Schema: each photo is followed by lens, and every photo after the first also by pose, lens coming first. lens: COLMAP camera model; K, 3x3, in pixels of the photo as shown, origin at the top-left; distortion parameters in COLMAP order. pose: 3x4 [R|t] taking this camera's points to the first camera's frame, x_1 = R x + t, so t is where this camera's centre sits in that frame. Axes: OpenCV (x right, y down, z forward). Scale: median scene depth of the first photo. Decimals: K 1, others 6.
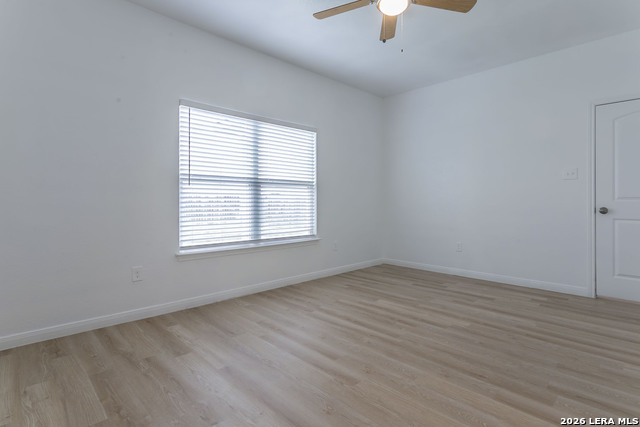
lens RADIAL K [[323.8, 0, 324.3], [0, 323.8, 205.2], [0, 0, 1]] dist [0.000469, -0.000232]
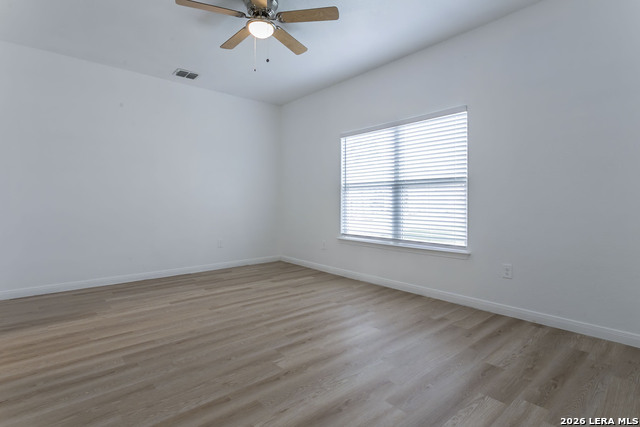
lens RADIAL K [[323.8, 0, 324.3], [0, 323.8, 205.2], [0, 0, 1]] dist [0.000469, -0.000232]
pose [[-0.055807, 0.007325, -0.998415, 1.046753], [-0.009654, 0.999922, 0.007876, -0.011631], [0.998395, 0.010078, -0.055732, 1.001855]]
